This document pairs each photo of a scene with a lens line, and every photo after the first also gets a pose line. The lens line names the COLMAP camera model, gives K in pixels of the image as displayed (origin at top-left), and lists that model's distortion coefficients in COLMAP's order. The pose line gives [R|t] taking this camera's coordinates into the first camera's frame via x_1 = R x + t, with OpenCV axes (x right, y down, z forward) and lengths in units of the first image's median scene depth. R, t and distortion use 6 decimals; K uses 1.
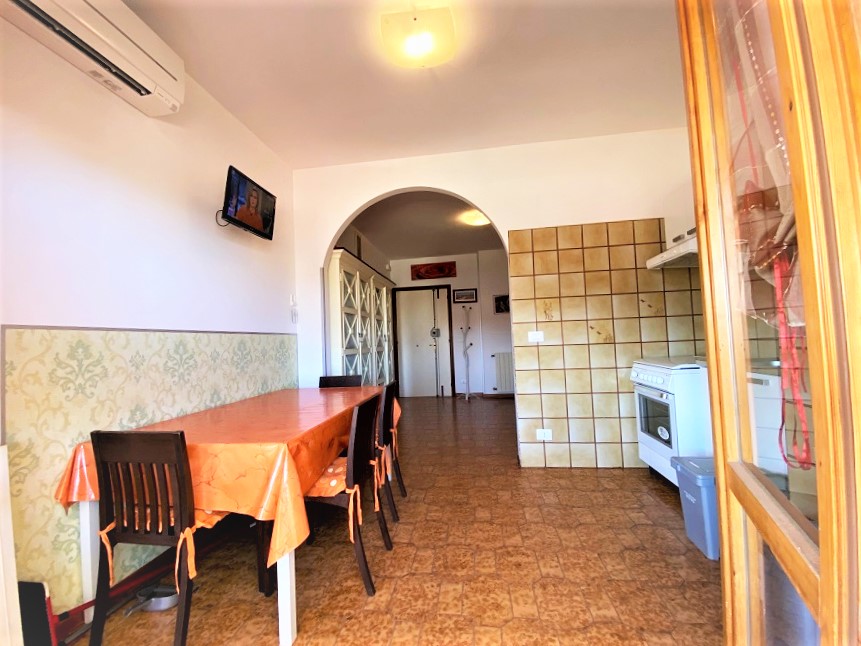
lens RADIAL K [[367.2, 0, 428.2], [0, 367.2, 324.6], [0, 0, 1]] dist [0.019489, -0.018751]
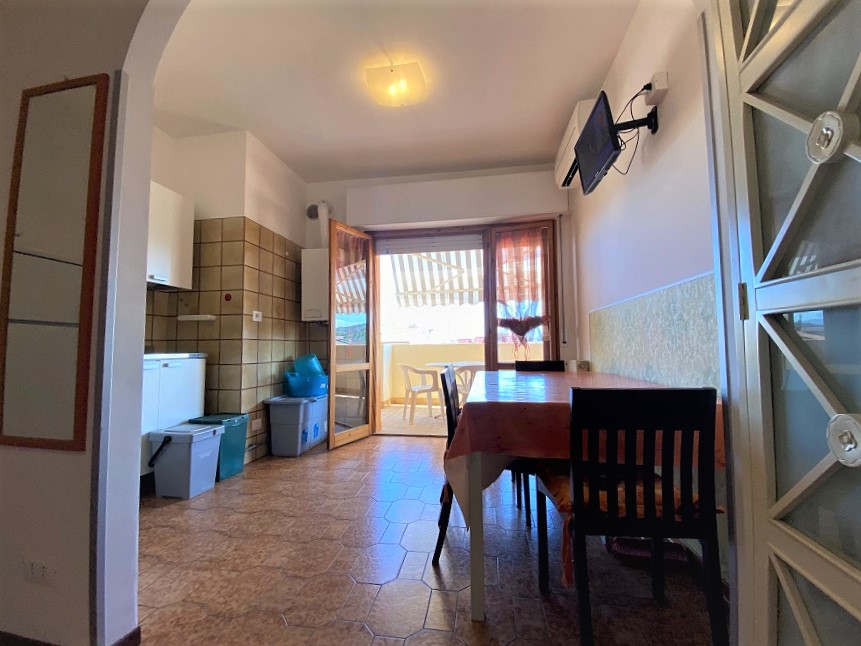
lens RADIAL K [[348.3, 0, 427.1], [0, 348.3, 324.5], [0, 0, 1]] dist [0.027946, -0.024058]
pose [[-0.997908, 0.059189, 0.026002, -0.115292], [0.056221, 0.993095, -0.102967, 0.175894], [-0.031917, -0.101290, -0.994345, 2.113366]]
